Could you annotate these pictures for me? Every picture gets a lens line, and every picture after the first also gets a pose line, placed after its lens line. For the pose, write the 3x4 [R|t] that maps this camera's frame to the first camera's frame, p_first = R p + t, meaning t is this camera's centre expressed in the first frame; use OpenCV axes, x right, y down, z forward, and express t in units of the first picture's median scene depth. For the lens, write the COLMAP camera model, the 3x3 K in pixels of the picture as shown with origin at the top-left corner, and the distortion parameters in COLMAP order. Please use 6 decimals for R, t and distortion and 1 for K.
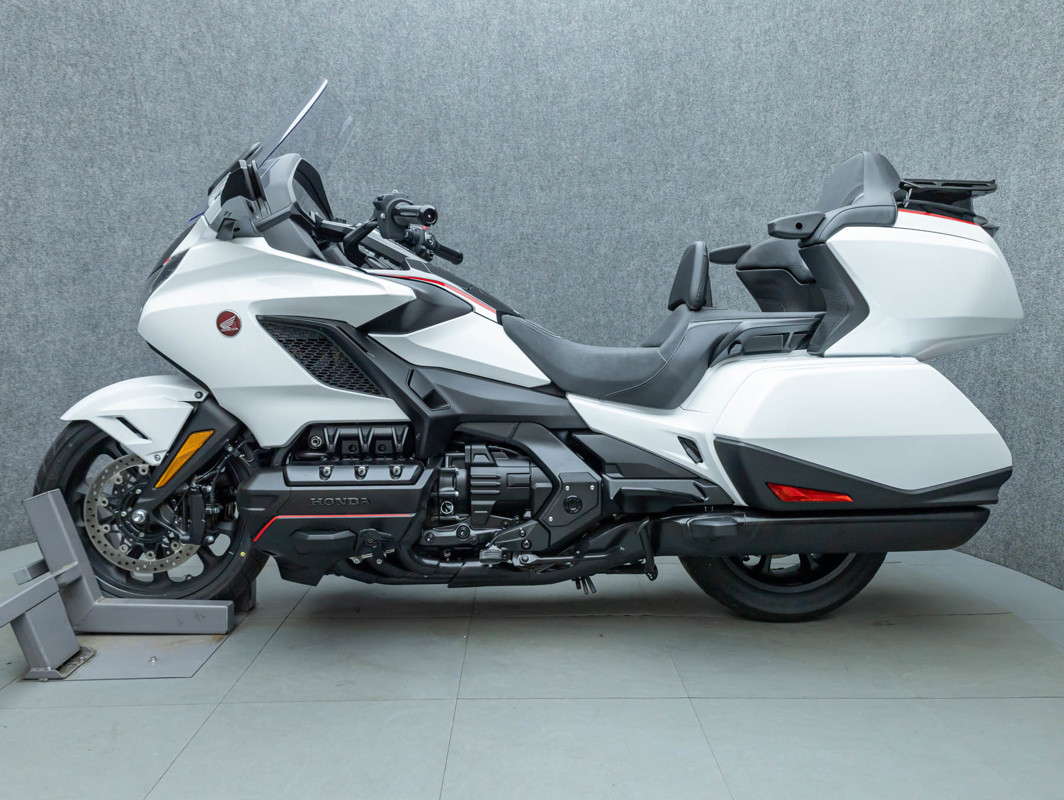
lens RADIAL K [[845.4, 0, 550.6], [0, 845.4, 404.8], [0, 0, 1]] dist [0.027621, -0.001897]
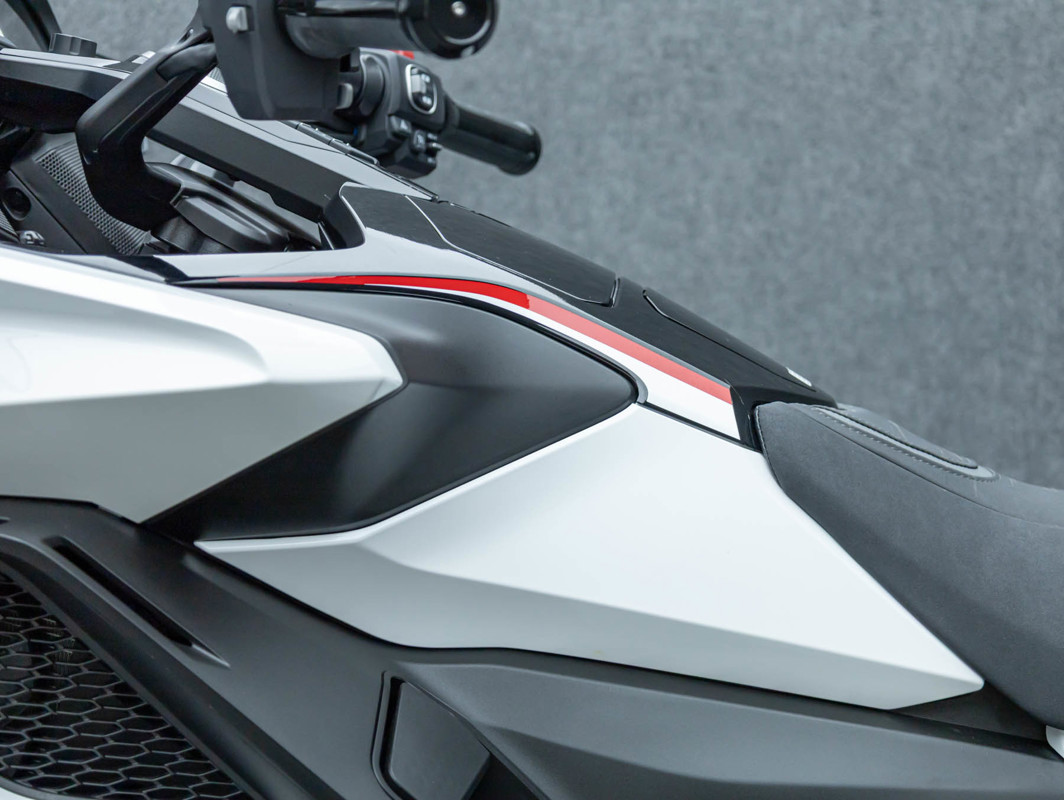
lens RADIAL K [[2018.8, 0, 530.2], [0, 2018.8, 399.4], [0, 0, 1]] dist [0.028019, 0.064159]
pose [[0.997011, -0.045186, -0.062666, -0.047826], [0.044034, 0.998837, -0.019647, -0.056185], [0.063481, 0.016829, 0.997841, 0.245243]]
